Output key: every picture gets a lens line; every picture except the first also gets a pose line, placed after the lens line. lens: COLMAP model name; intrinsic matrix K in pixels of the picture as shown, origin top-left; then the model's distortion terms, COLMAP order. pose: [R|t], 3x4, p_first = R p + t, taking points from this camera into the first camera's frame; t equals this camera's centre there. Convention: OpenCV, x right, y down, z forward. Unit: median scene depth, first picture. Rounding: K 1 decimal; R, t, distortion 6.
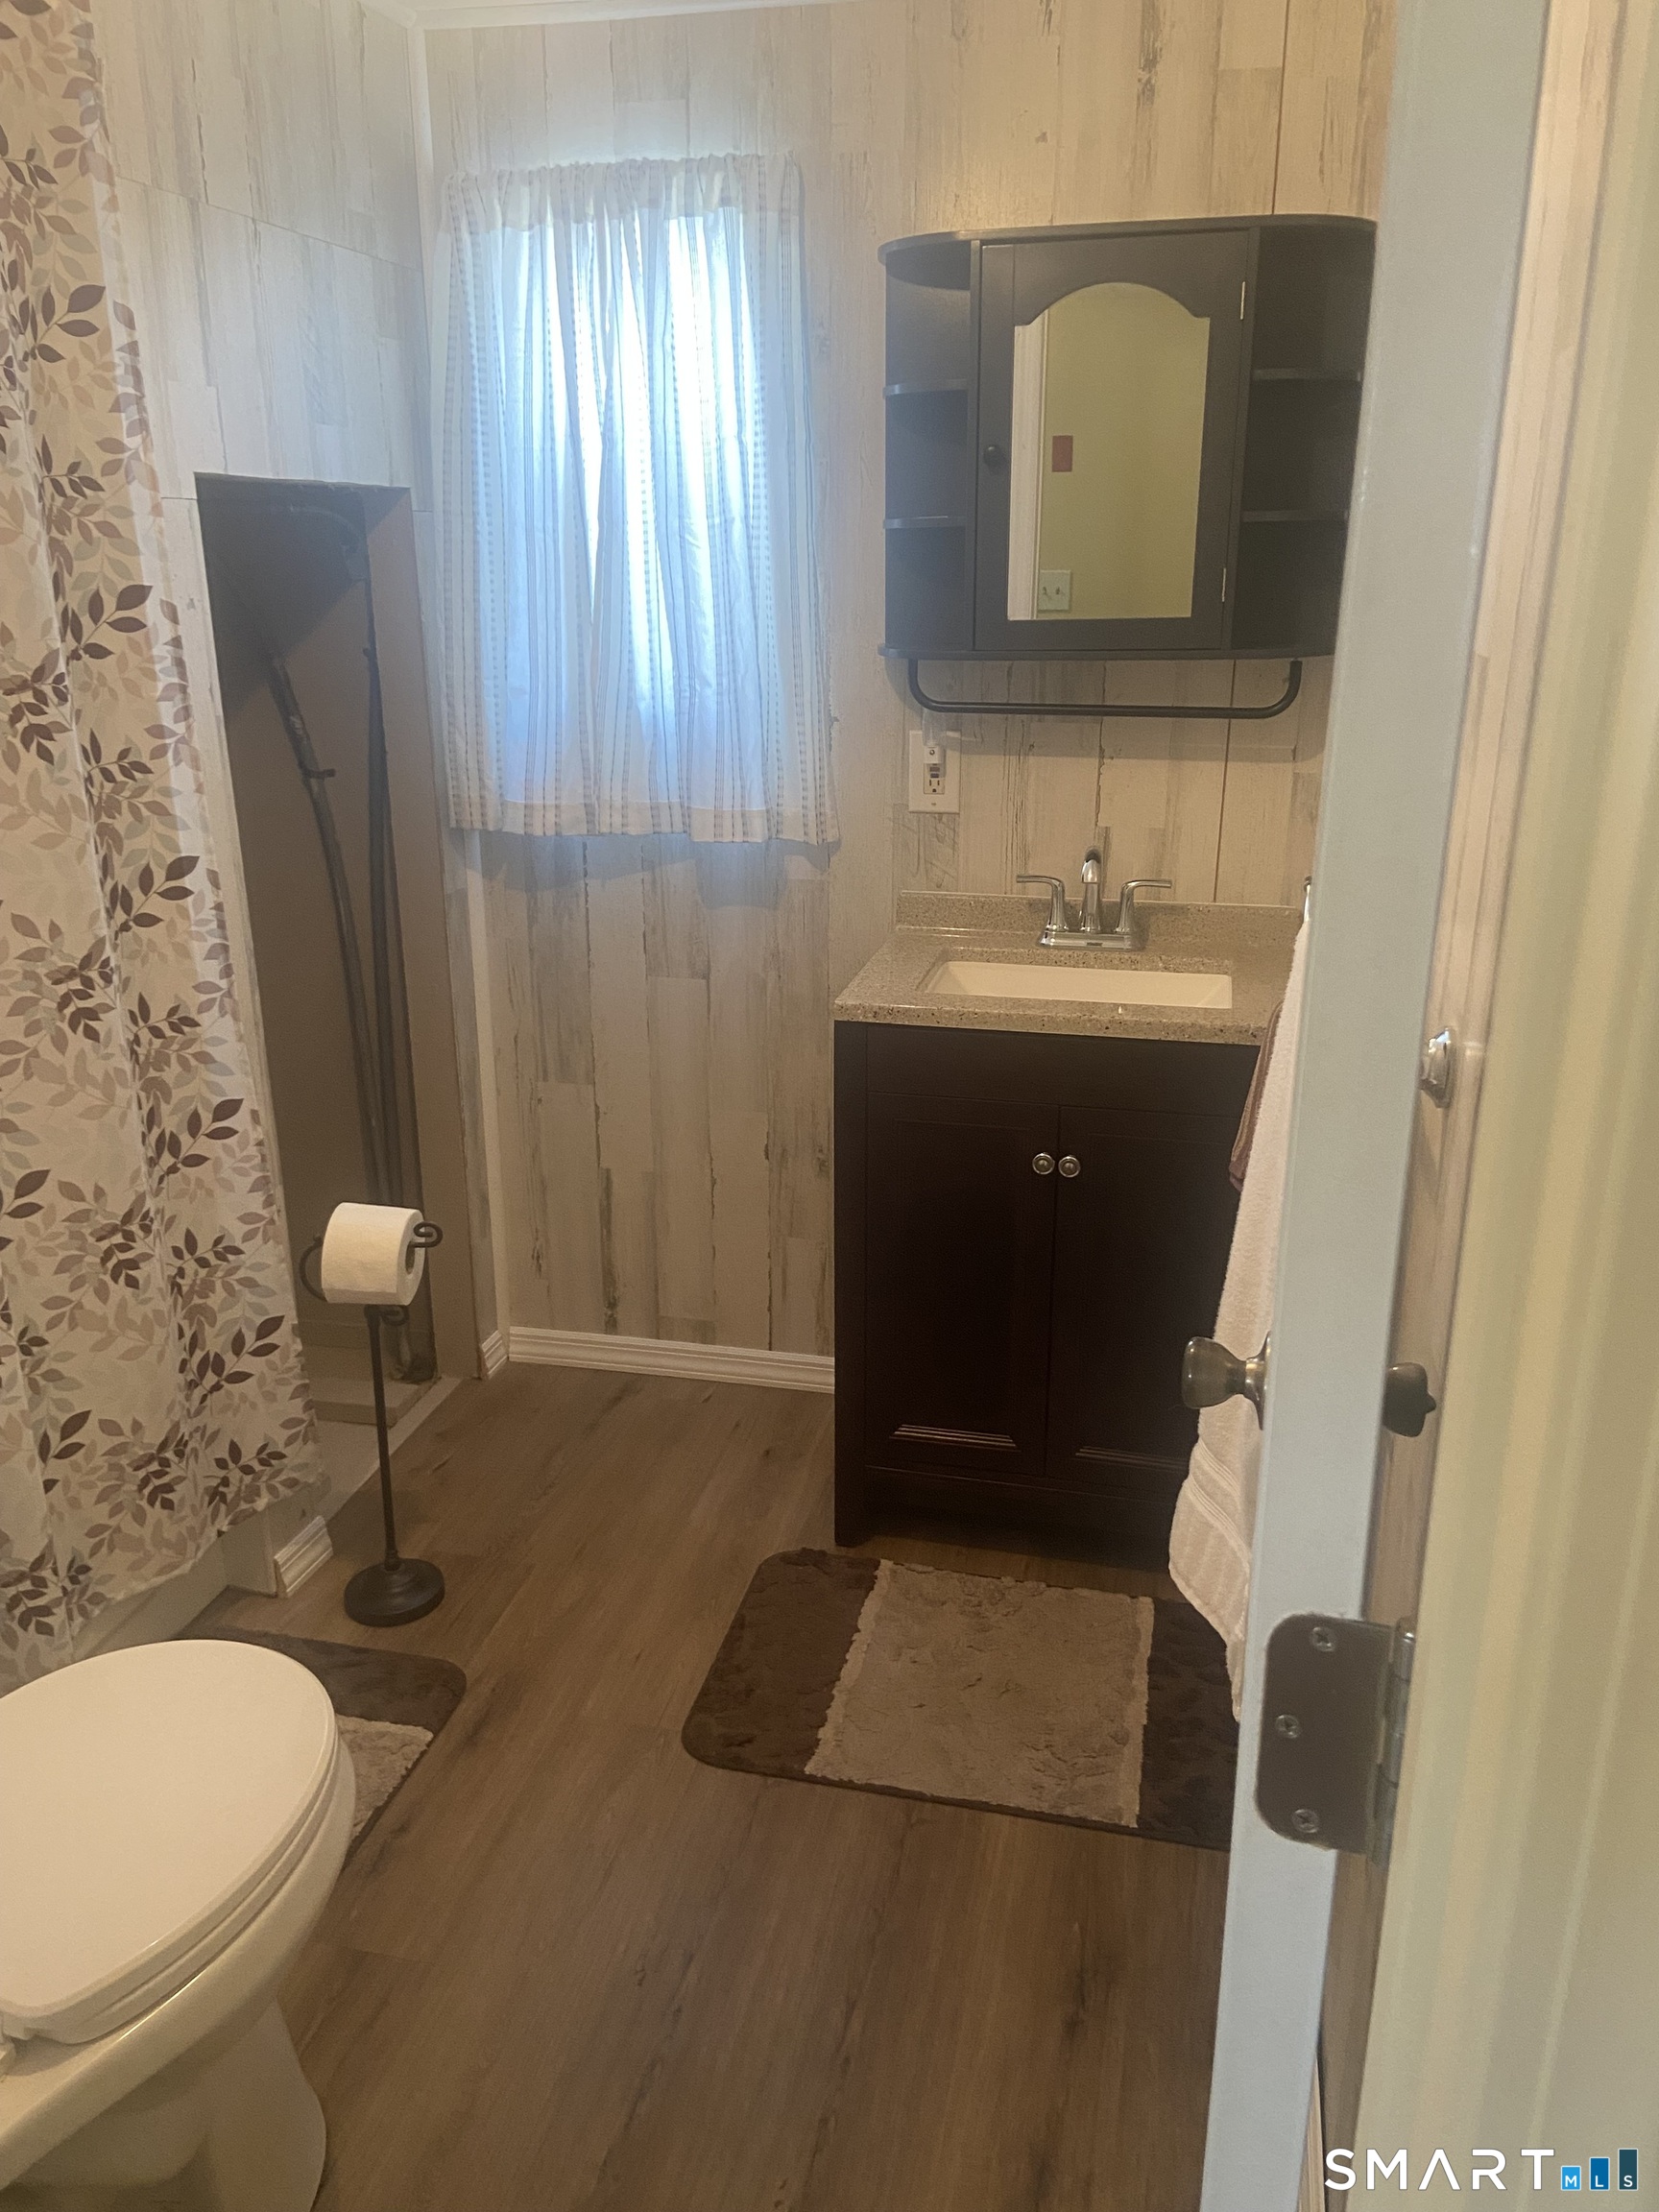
lens RADIAL K [[1658.3, 0, 832.7], [0, 1658.3, 1128.6], [0, 0, 1]] dist [0.126285, -0.163626]
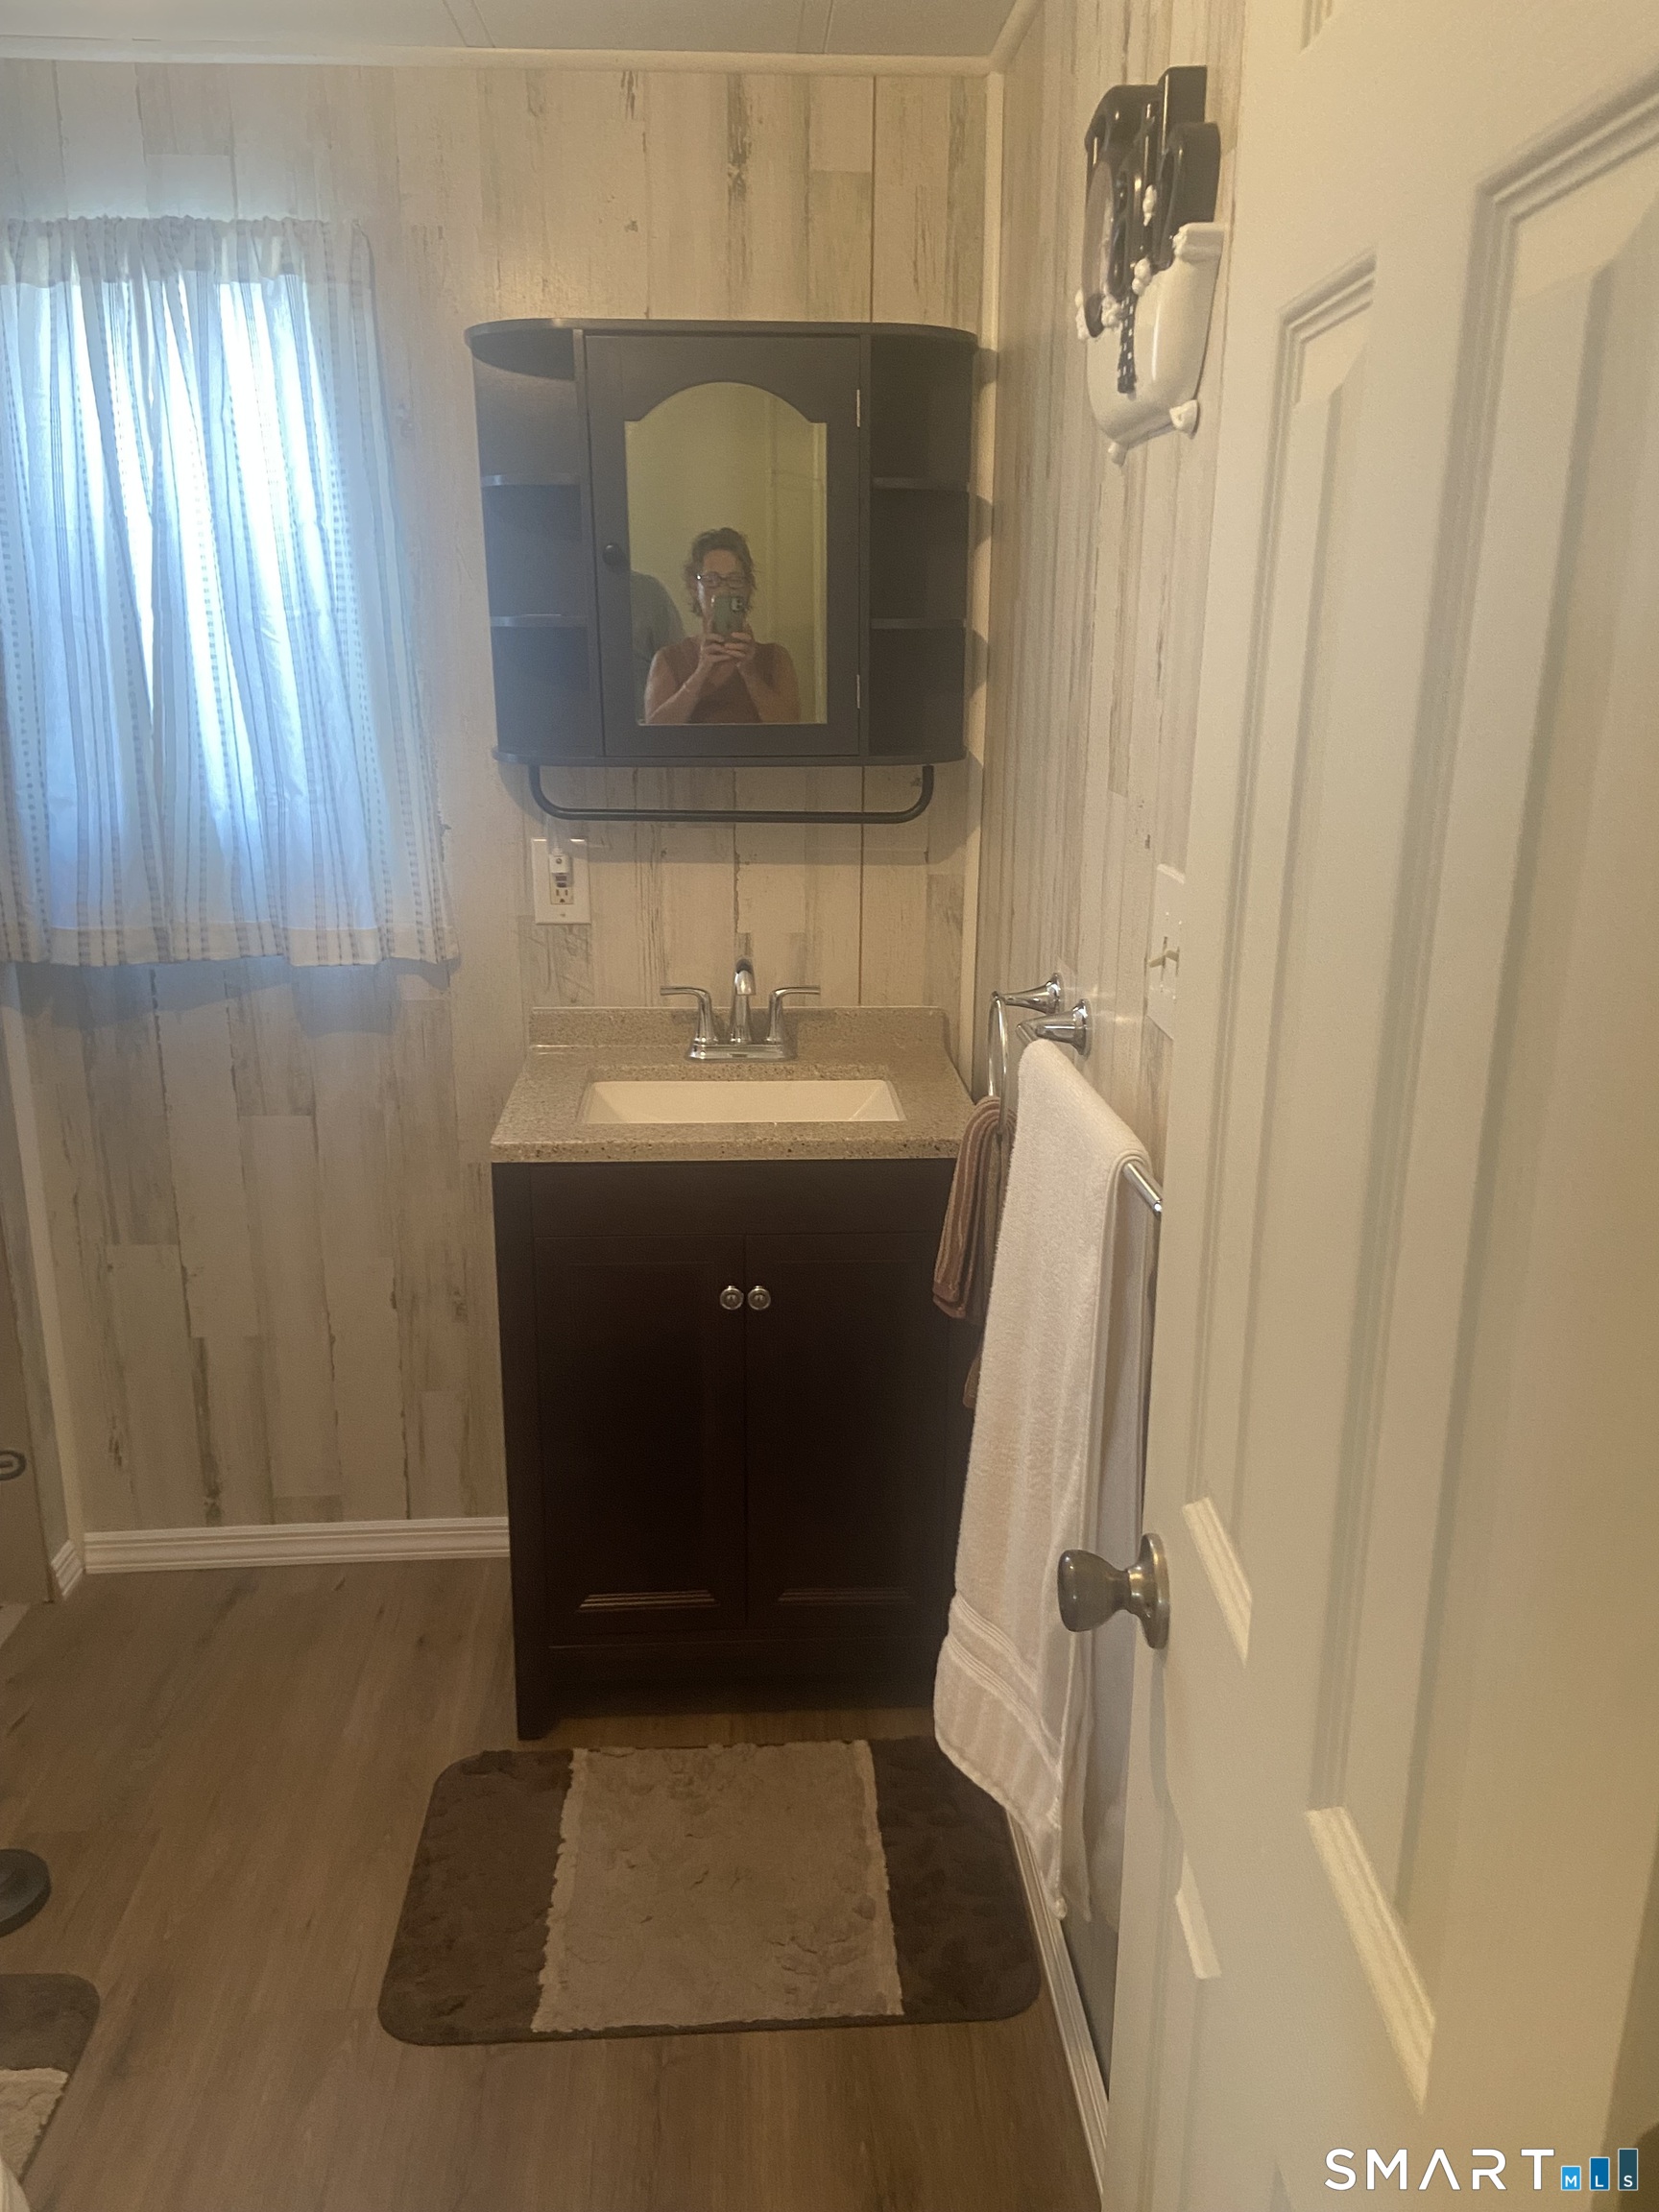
lens RADIAL K [[1658.3, 0, 832.7], [0, 1658.3, 1128.6], [0, 0, 1]] dist [0.126285, -0.163626]
pose [[0.959256, -0.073169, 0.272899, -0.061784], [0.083823, 0.996099, -0.027572, -0.039843], [-0.269817, 0.049324, 0.961647, 0.072477]]
